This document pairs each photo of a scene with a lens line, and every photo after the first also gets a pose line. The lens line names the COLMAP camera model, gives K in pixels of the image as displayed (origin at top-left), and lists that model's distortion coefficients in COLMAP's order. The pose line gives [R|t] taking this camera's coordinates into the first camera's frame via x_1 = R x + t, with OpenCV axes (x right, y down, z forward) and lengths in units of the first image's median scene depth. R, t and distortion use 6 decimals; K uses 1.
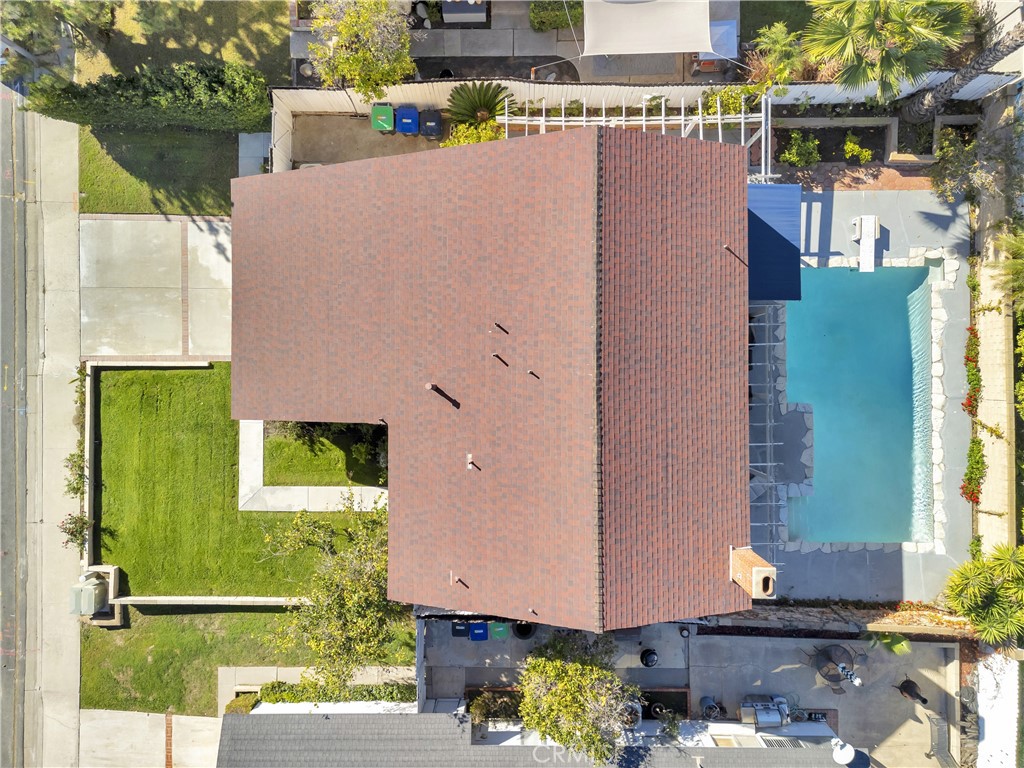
lens RADIAL K [[719.2, 0, 508.0], [0, 719.2, 377.6], [0, 0, 1]] dist [0.039845, -0.001924]
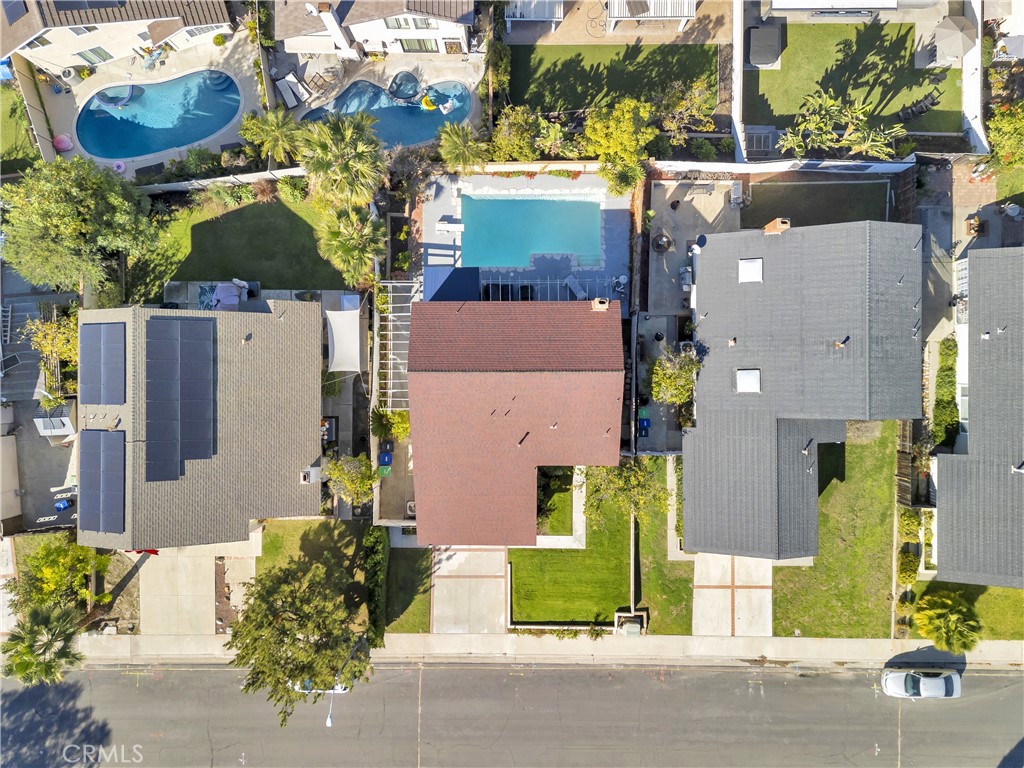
lens RADIAL K [[719.2, 0, 508.8], [0, 719.2, 382.8], [0, 0, 1]] dist [0.039845, -0.001924]
pose [[0.002919, -0.999889, 0.014583, 0.039632], [0.999682, 0.002552, -0.025090, 0.027261], [0.025050, 0.014652, 0.999579, -0.942526]]
